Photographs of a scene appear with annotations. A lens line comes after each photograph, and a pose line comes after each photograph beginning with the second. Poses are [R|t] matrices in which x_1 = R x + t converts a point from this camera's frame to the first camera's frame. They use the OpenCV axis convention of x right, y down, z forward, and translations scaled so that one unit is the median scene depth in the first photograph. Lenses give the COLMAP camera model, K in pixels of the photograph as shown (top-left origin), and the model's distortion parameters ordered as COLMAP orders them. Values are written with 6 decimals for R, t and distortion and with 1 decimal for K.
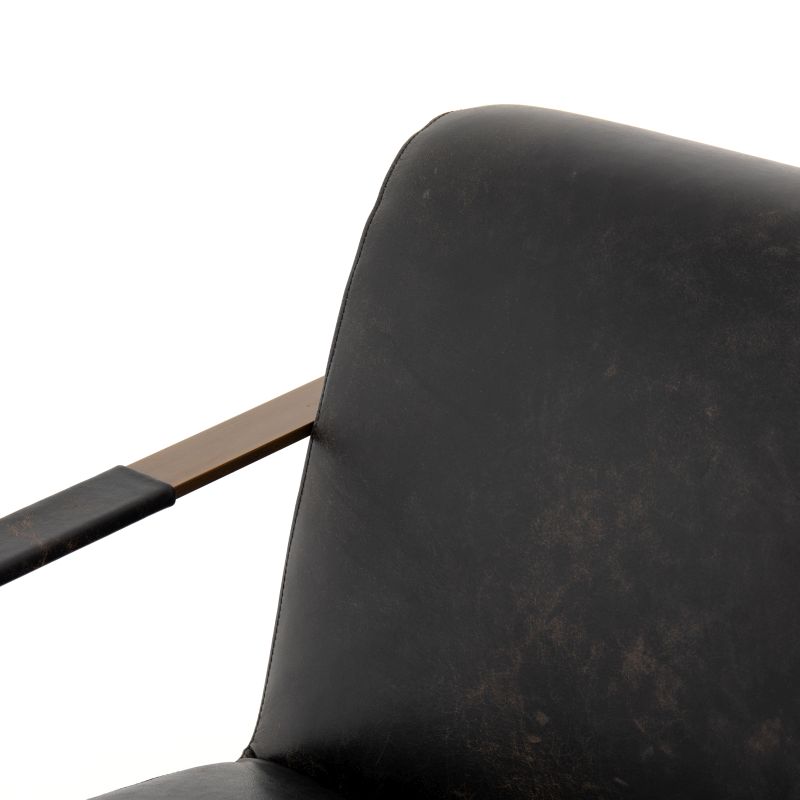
lens RADIAL K [[2601.9, 0, 400.0], [0, 2601.9, 400.0], [0, 0, 1]] dist [0.055346, 0.769625]
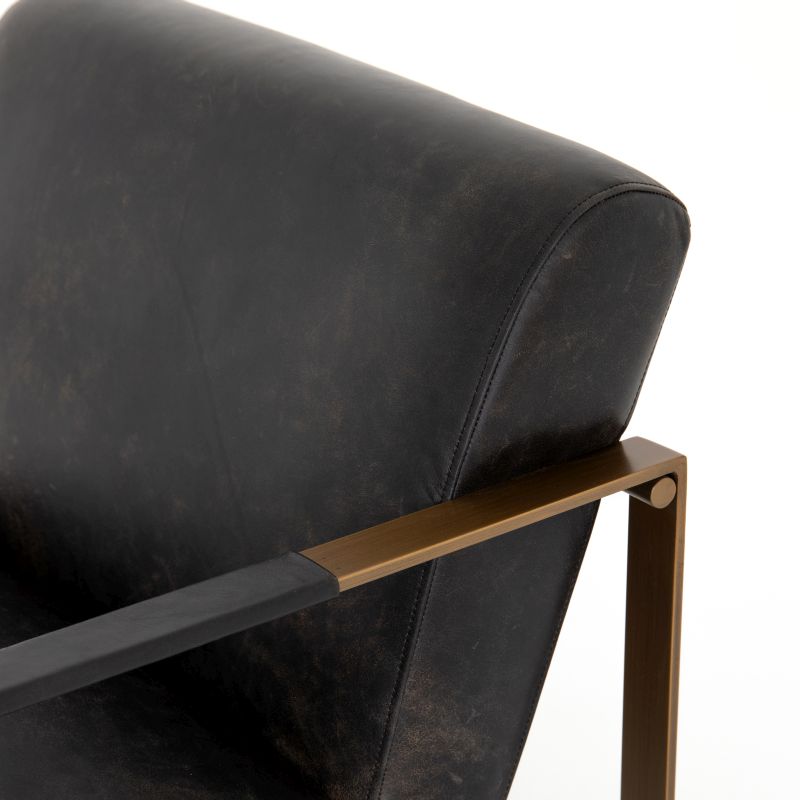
lens RADIAL K [[2601.9, 0, 400.0], [0, 2601.9, 400.0], [0, 0, 1]] dist [0.055346, 0.769625]
pose [[0.974763, 0.053794, -0.216663, 0.528571], [-0.058000, 0.998231, -0.013092, 0.110691], [0.215576, 0.025328, 0.976159, -0.217931]]
